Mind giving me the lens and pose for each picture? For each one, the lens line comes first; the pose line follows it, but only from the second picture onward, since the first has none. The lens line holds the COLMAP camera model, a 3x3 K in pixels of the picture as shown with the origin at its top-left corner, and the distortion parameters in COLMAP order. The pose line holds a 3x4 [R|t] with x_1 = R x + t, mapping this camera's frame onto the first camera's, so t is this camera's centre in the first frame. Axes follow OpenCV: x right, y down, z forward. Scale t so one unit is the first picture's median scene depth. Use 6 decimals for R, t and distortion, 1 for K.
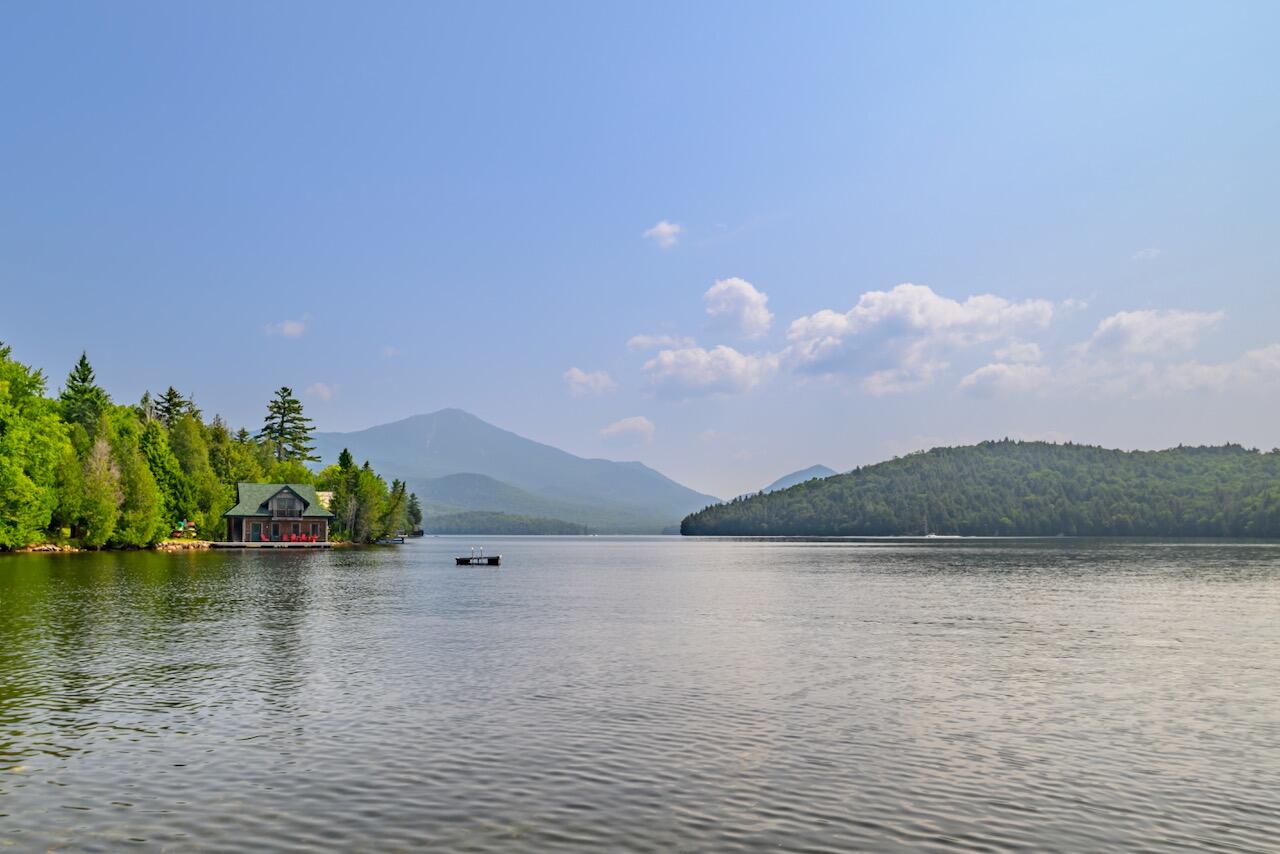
lens RADIAL K [[749.9, 0, 638.3], [0, 749.9, 438.6], [0, 0, 1]] dist [-0.013678, -0.000854]
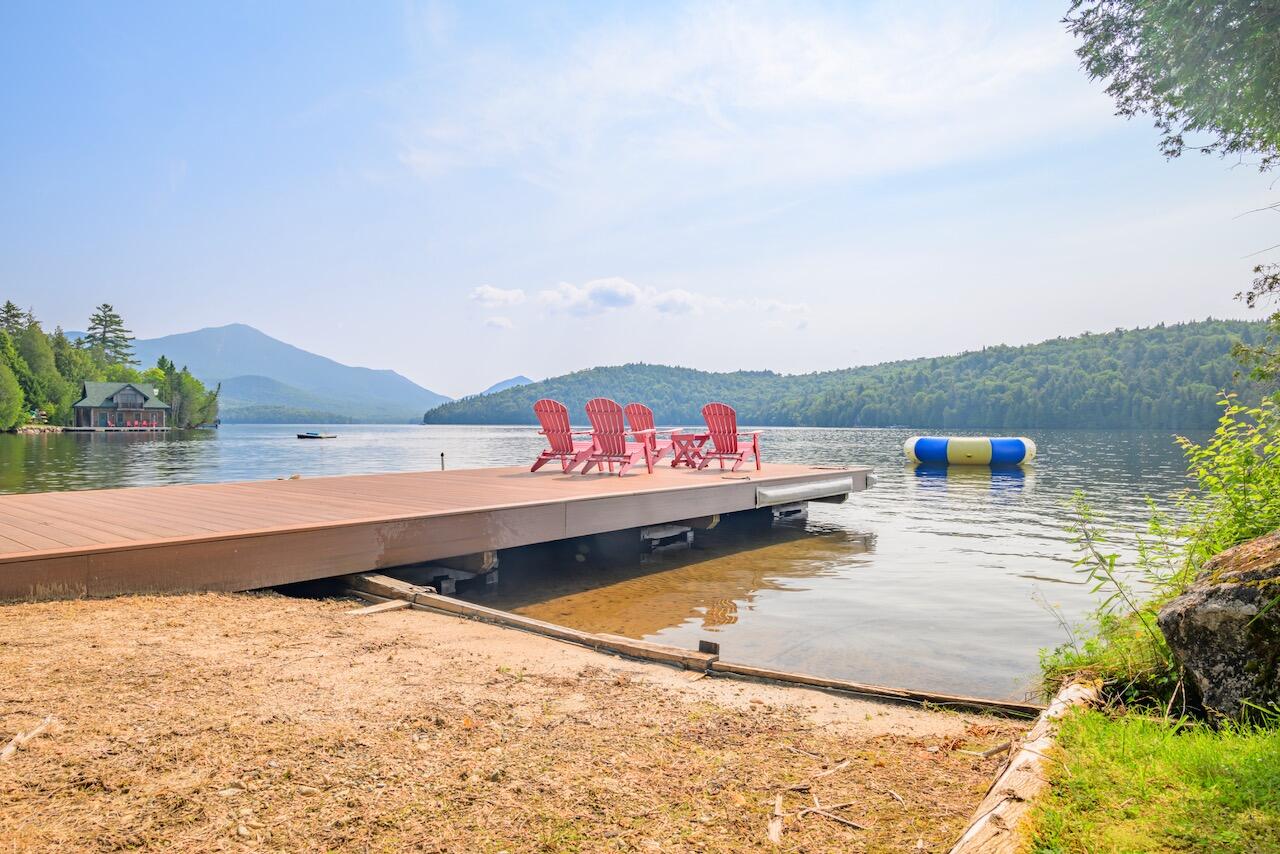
lens RADIAL K [[749.9, 0, 638.3], [0, 749.9, 438.6], [0, 0, 1]] dist [-0.013678, -0.000854]
pose [[0.915606, -0.005762, 0.402036, -0.138148], [-0.048668, 0.990957, 0.125041, -0.038210], [-0.399120, -0.134054, 0.907046, -0.429492]]
